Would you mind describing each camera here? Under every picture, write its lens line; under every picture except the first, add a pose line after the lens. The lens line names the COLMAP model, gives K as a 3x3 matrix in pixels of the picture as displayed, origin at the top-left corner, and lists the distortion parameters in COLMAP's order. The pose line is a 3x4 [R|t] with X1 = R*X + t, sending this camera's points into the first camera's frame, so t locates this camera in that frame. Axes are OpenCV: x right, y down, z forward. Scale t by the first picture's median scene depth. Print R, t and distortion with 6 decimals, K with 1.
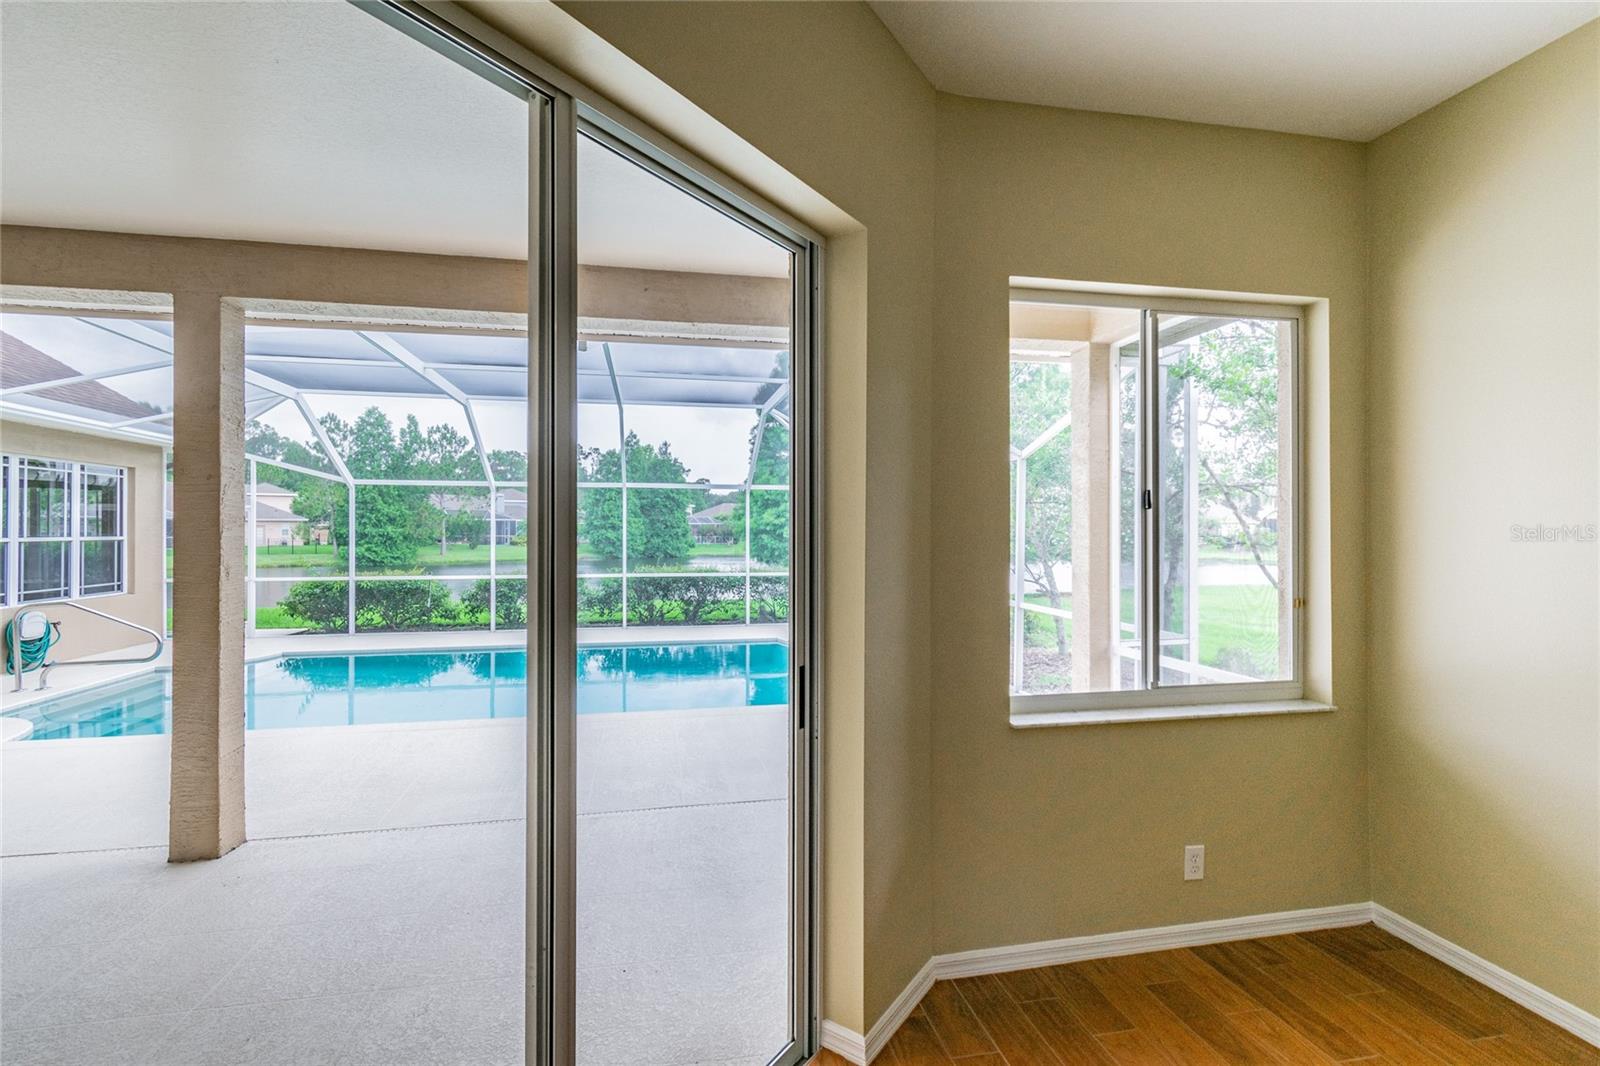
lens RADIAL K [[715.7, 0, 803.5], [0, 715.7, 526.1], [0, 0, 1]] dist [0.000603, -0.000989]
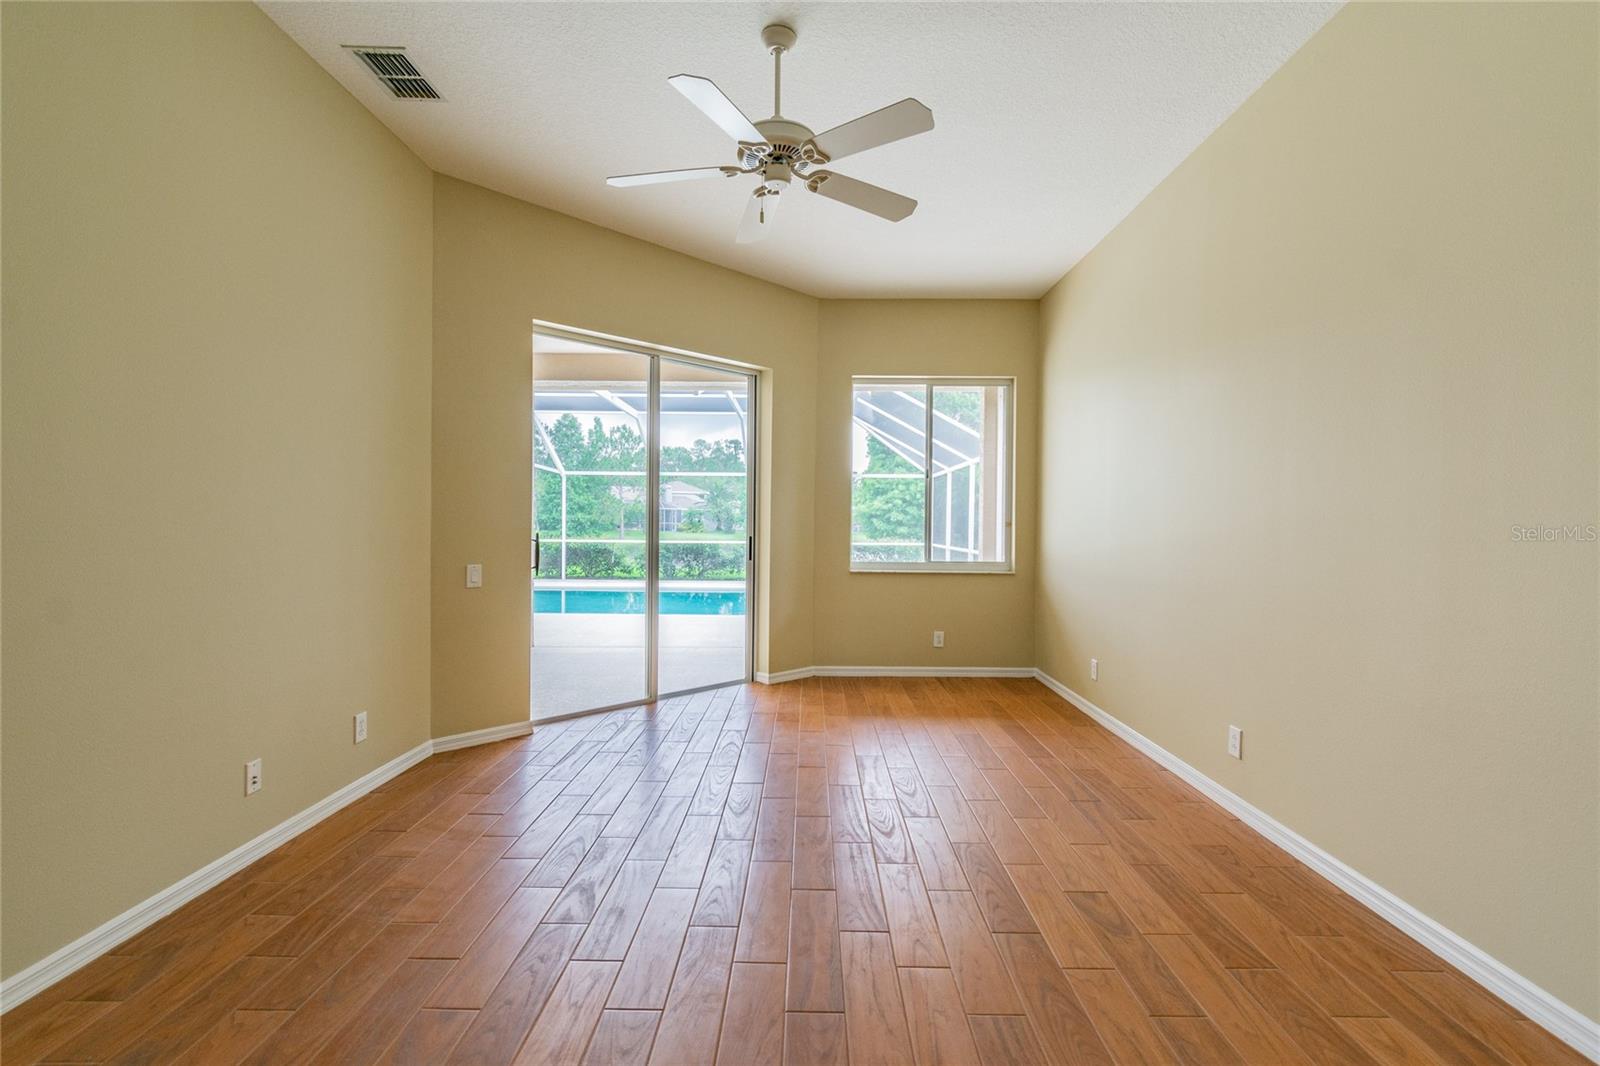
lens RADIAL K [[716.6, 0, 804.8], [0, 716.6, 540.5], [0, 0, 1]] dist [-0.063108, -0.000196]
pose [[0.976927, 0.018052, -0.212807, 0.053571], [-0.011905, 0.999475, 0.030132, 0.009432], [0.213240, -0.026903, 0.976629, -0.108031]]
